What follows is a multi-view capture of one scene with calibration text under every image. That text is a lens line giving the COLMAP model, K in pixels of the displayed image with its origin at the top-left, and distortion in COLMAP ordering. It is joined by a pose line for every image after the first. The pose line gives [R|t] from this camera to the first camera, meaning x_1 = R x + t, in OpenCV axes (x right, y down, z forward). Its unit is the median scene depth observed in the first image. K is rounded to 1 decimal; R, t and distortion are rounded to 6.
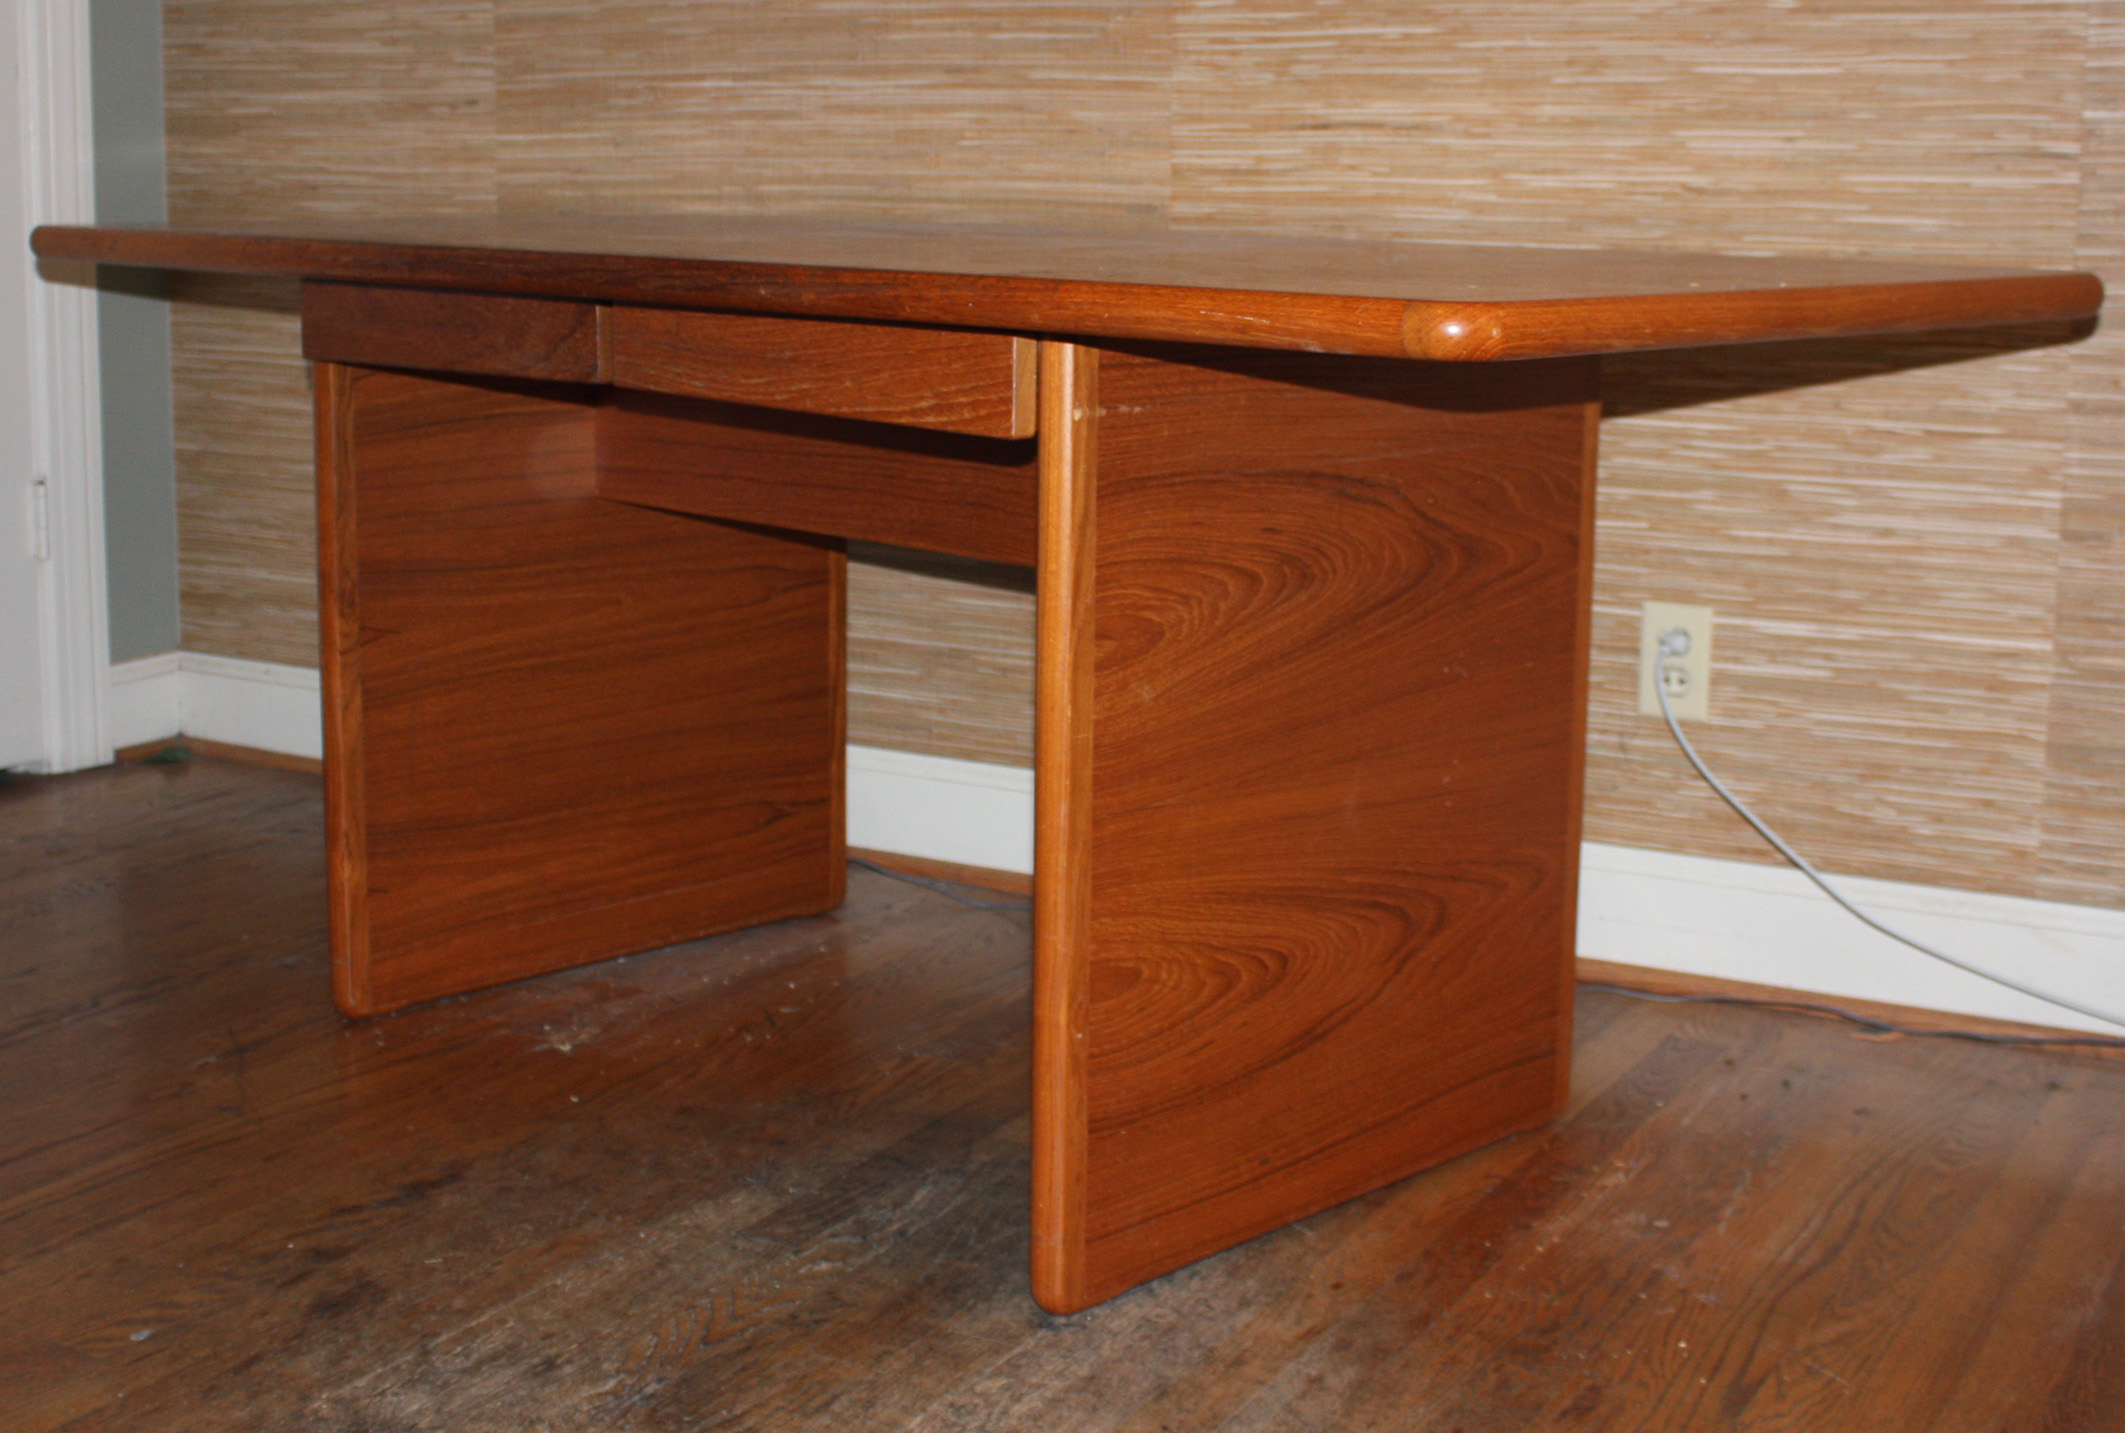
lens RADIAL K [[2761.5, 0, 1056.4], [0, 2761.5, 622.8], [0, 0, 1]] dist [-0.186551, 0.295267]
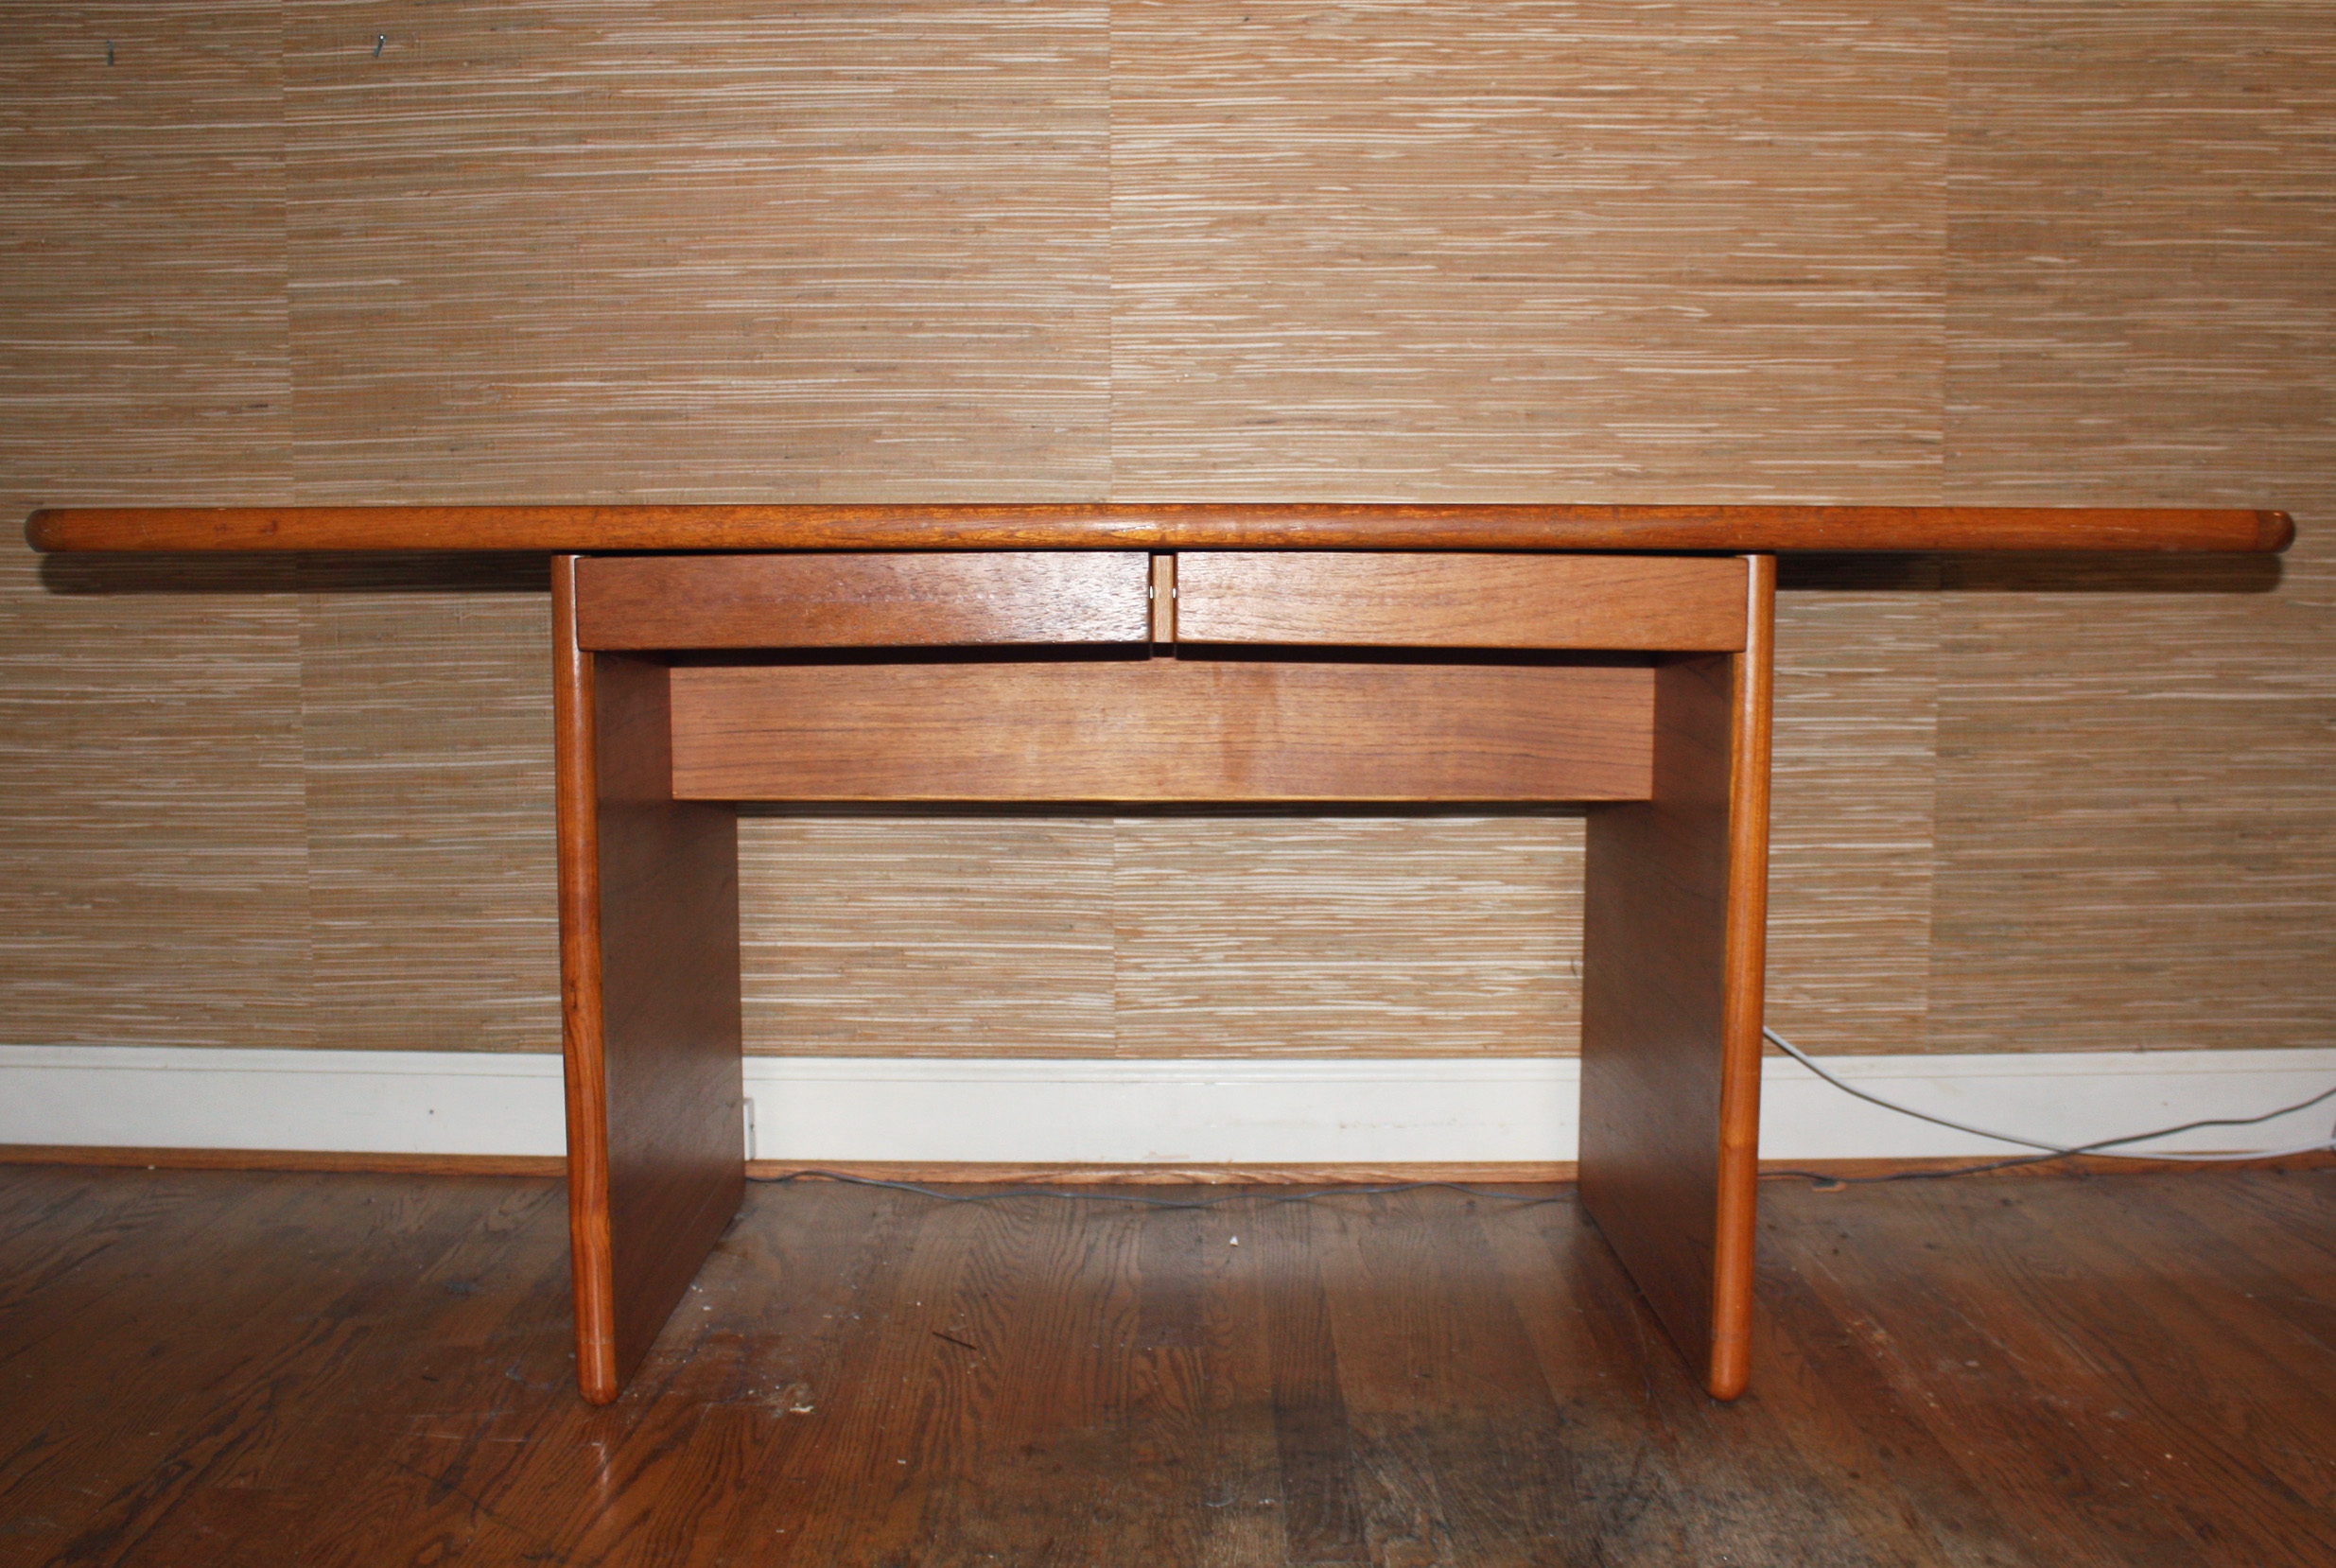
lens RADIAL K [[2271.2, 0, 1168.0], [0, 2271.2, 784.0], [0, 0, 1]] dist [-0.179096, 0.184228]
pose [[0.877836, -0.059870, 0.475205, -0.390873], [0.089545, 0.995178, -0.040036, -0.008650], [-0.470516, 0.077697, 0.878964, 0.269576]]
